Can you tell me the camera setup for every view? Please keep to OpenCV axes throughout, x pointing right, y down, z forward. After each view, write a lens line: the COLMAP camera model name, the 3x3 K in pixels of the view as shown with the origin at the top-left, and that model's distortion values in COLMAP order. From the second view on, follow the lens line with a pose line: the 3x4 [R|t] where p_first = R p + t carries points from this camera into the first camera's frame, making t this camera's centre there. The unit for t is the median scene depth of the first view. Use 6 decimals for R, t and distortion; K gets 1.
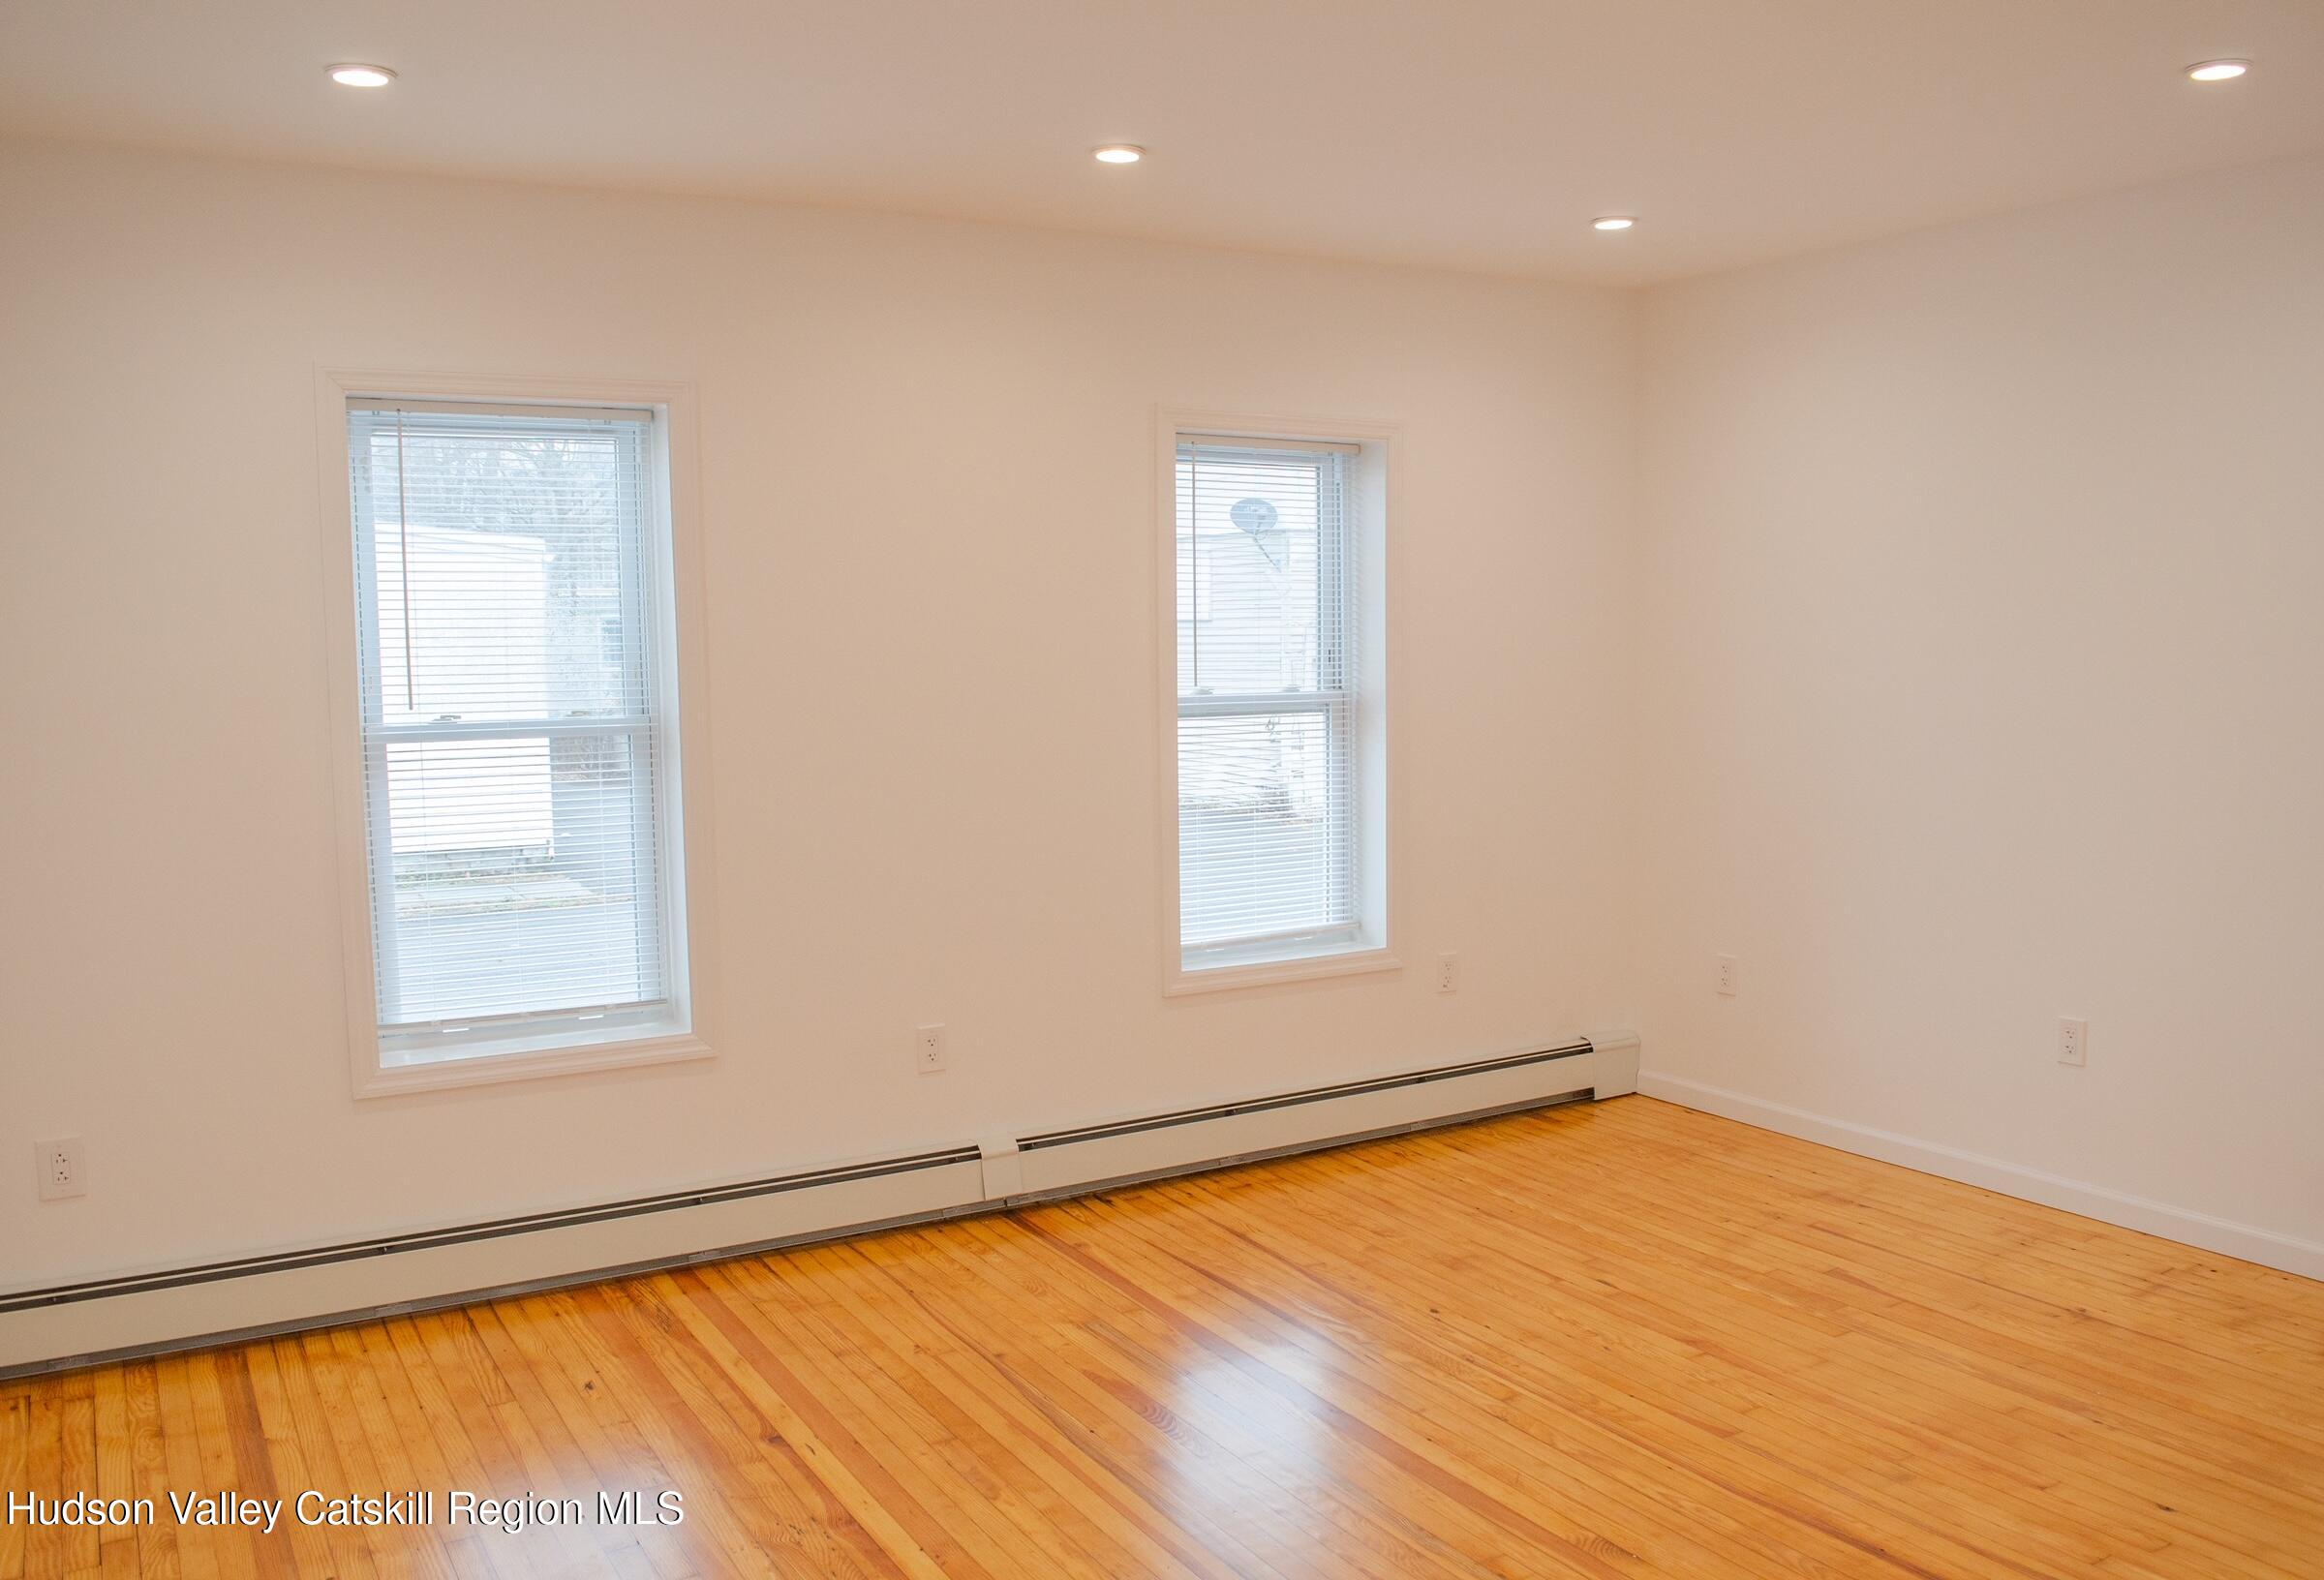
lens RADIAL K [[1896.7, 0, 1200.3], [0, 1896.7, 808.6], [0, 0, 1]] dist [-0.094118, 0.016245]
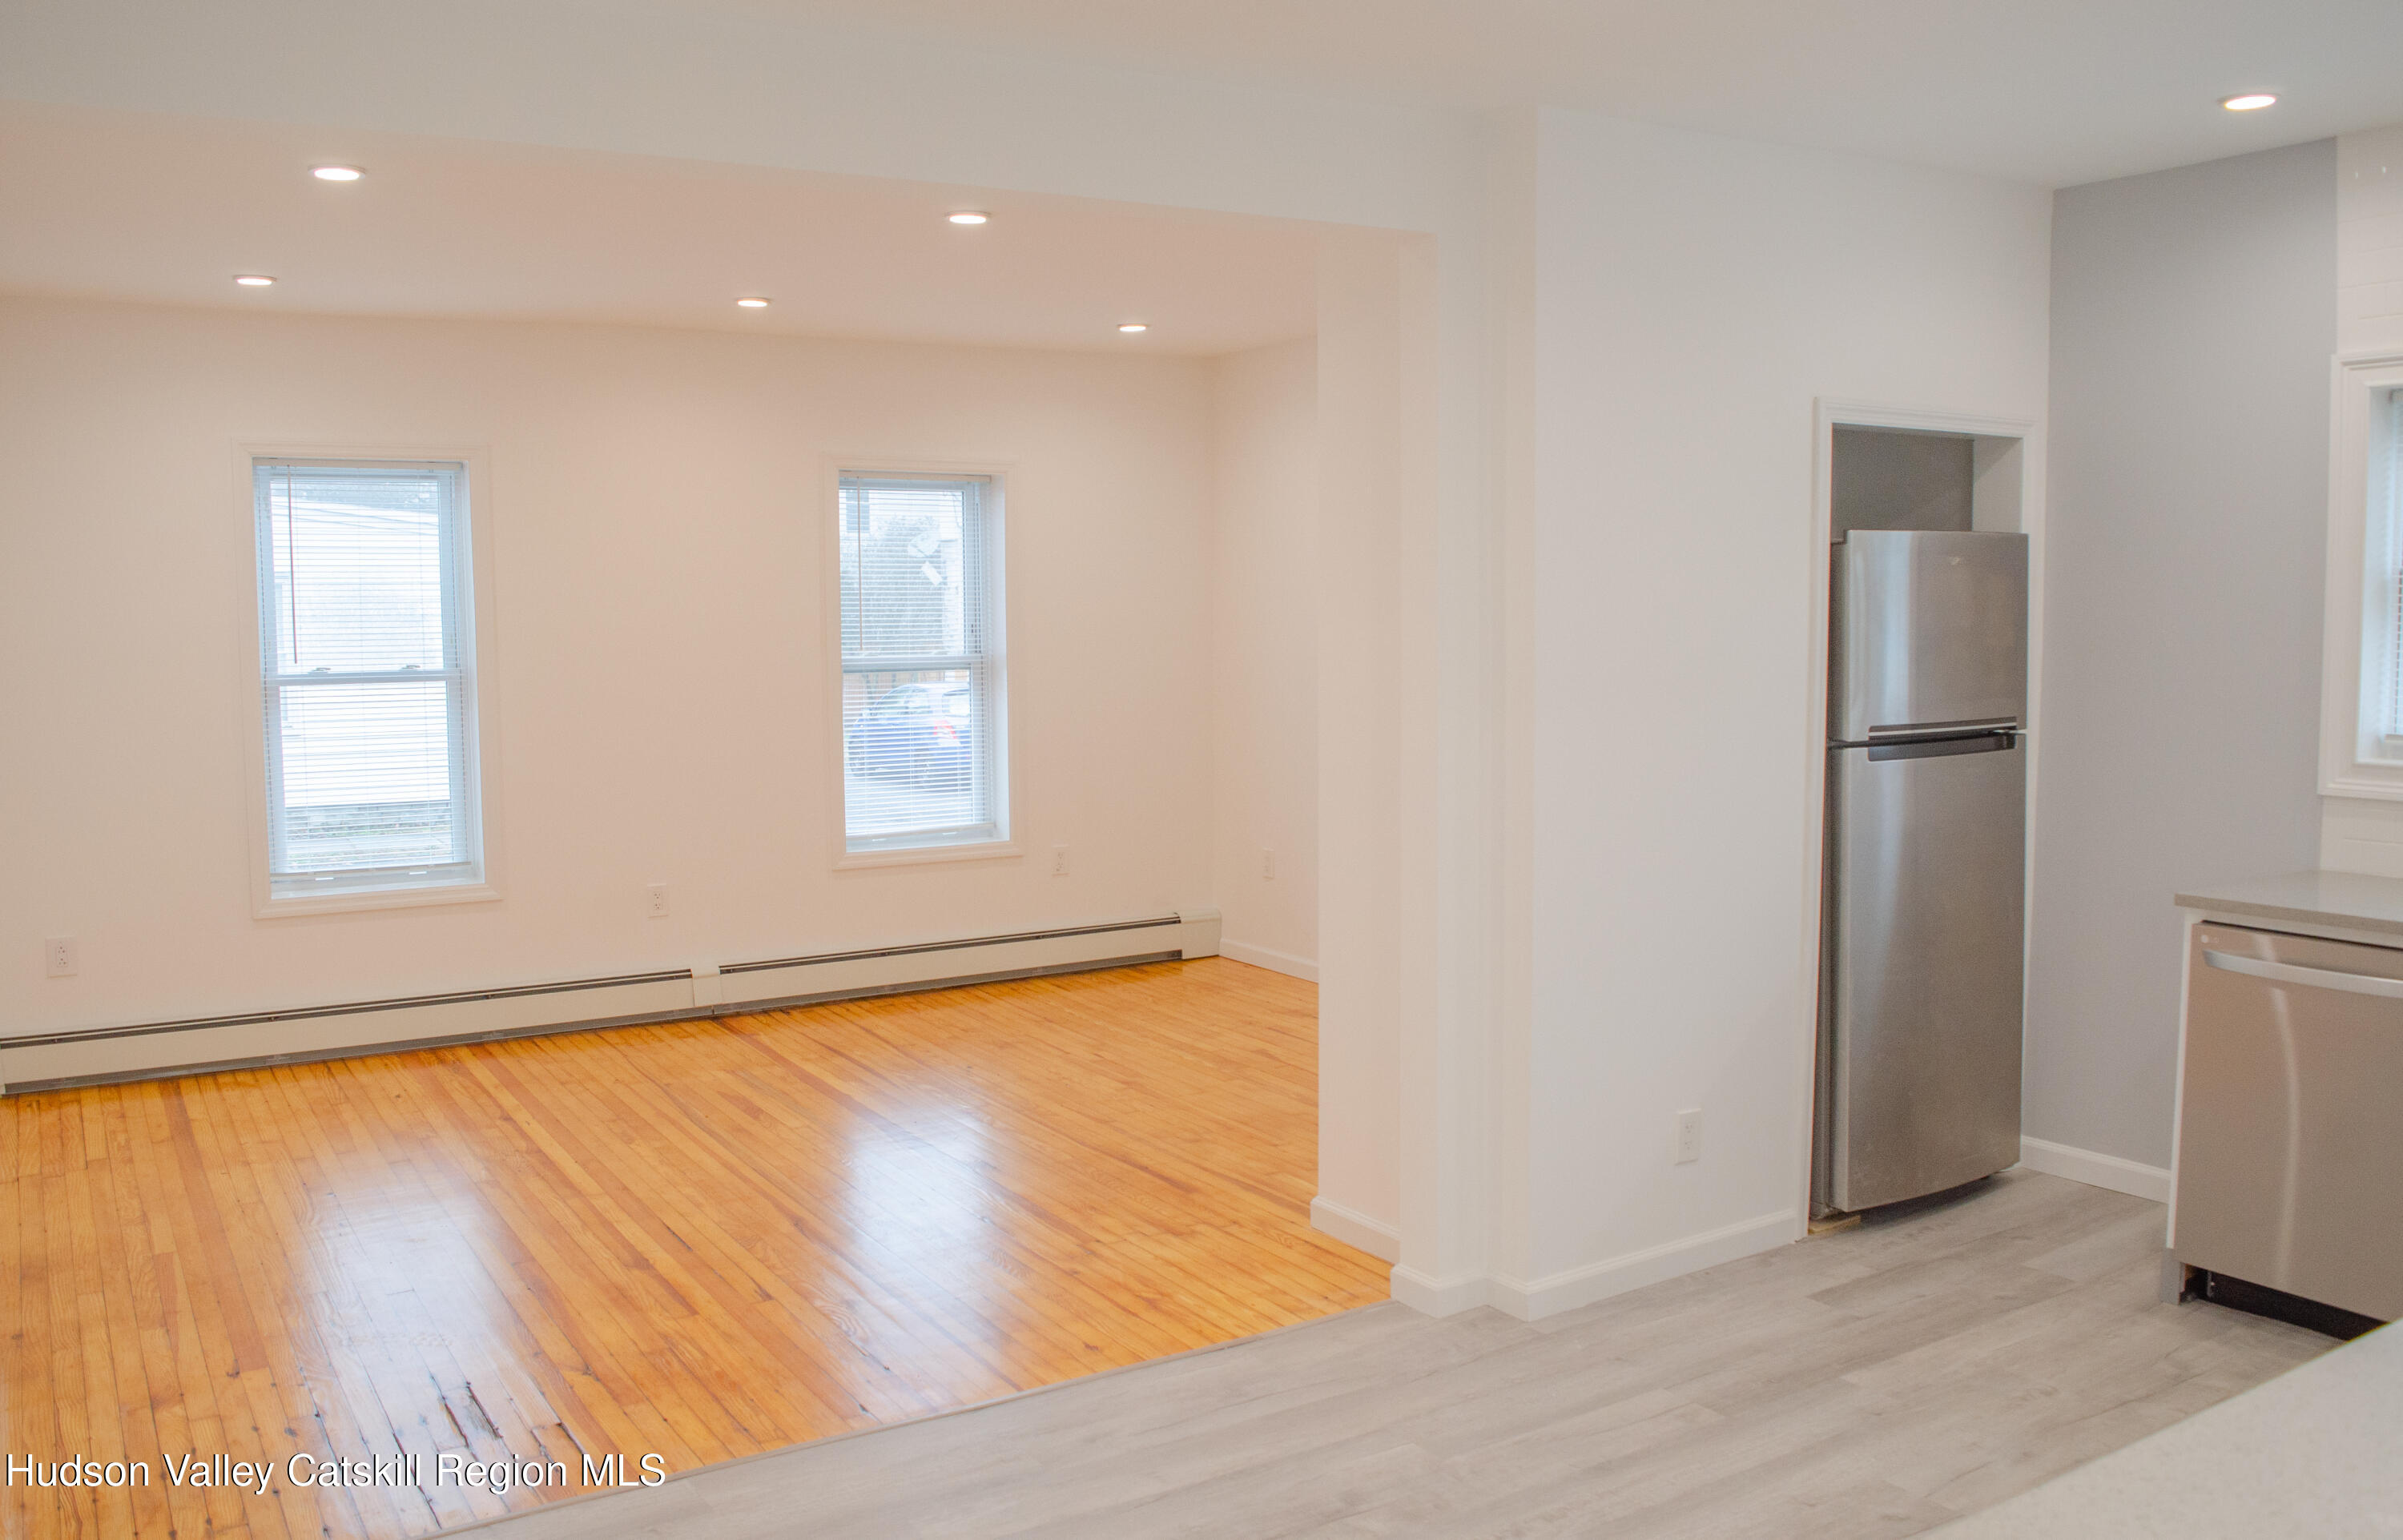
lens RADIAL K [[1912.4, 0, 1198.7], [0, 1912.4, 758.0], [0, 0, 1]] dist [-0.102594, 0.025135]
pose [[0.999854, 0.003186, 0.016767, 0.266294], [-0.002976, 0.999917, -0.012513, 0.037807], [-0.016806, 0.012461, 0.999781, -0.493144]]
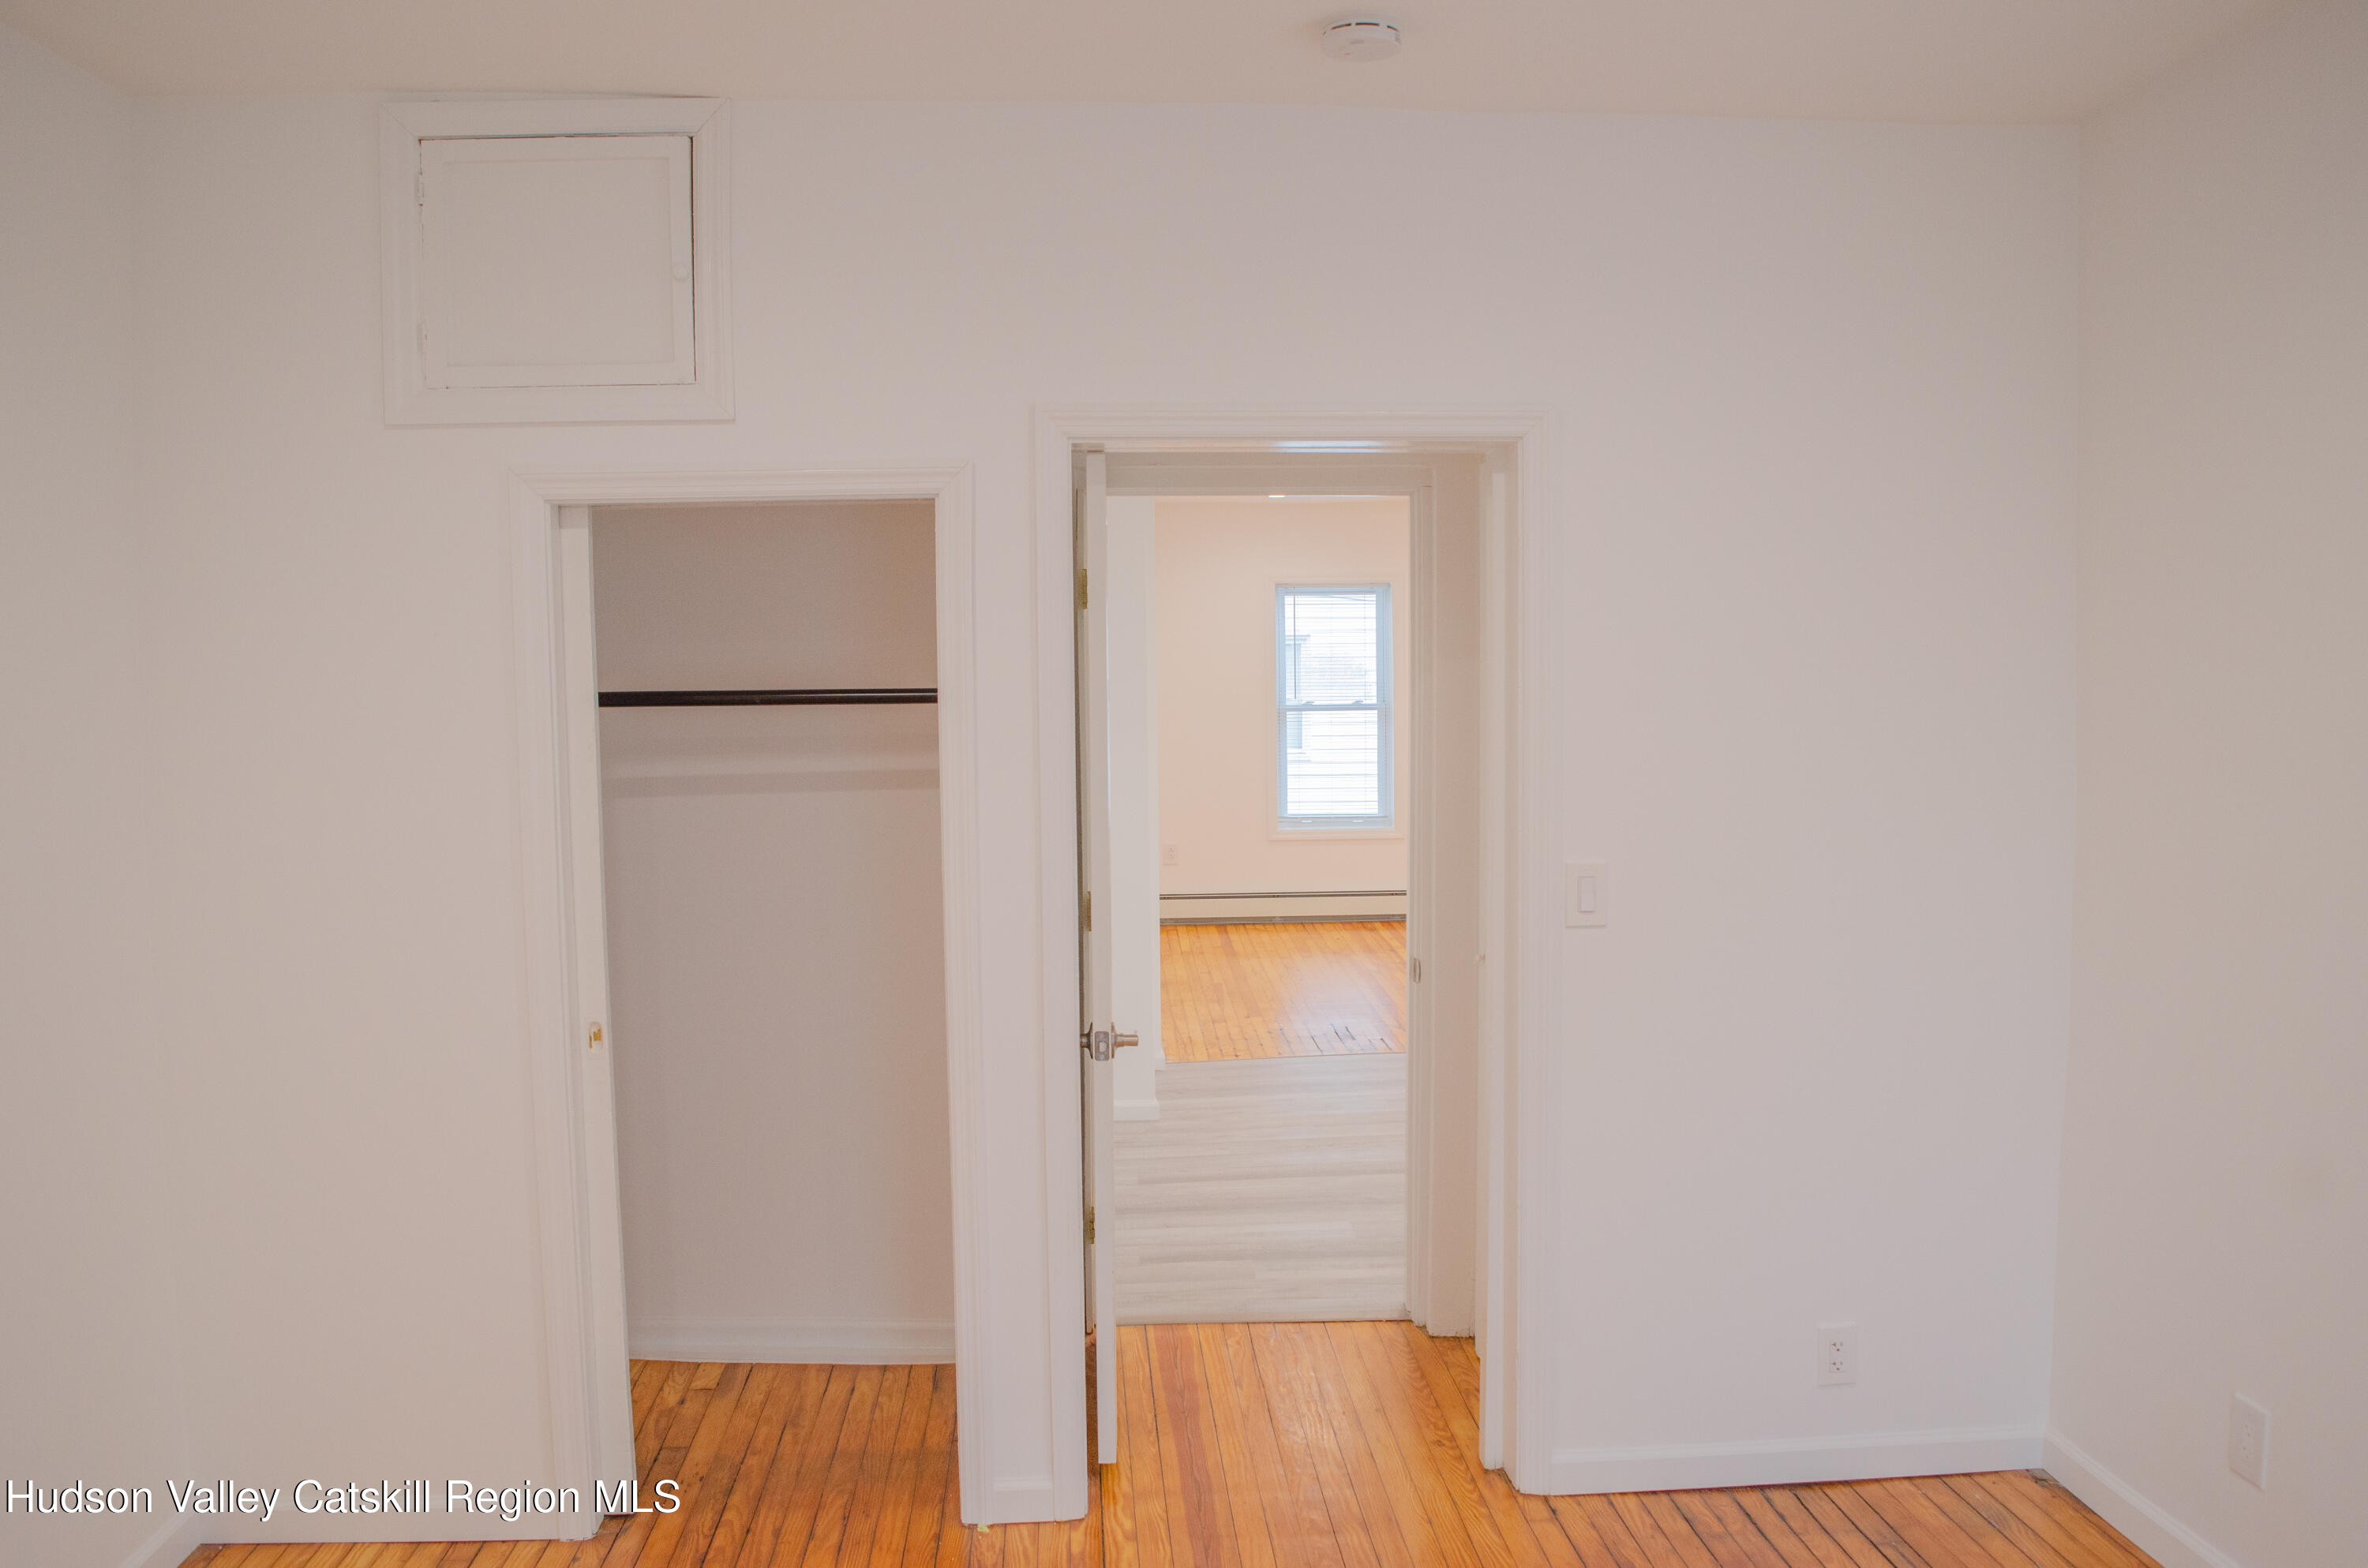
lens RADIAL K [[1881.4, 0, 1184.5], [0, 1881.4, 778.8], [0, 0, 1]] dist [-0.078639, 0.014105]
pose [[0.875257, 0.028601, -0.482811, 0.706186], [-0.041048, 0.999041, -0.015231, 0.103826], [0.481913, 0.033149, 0.875592, -1.363685]]
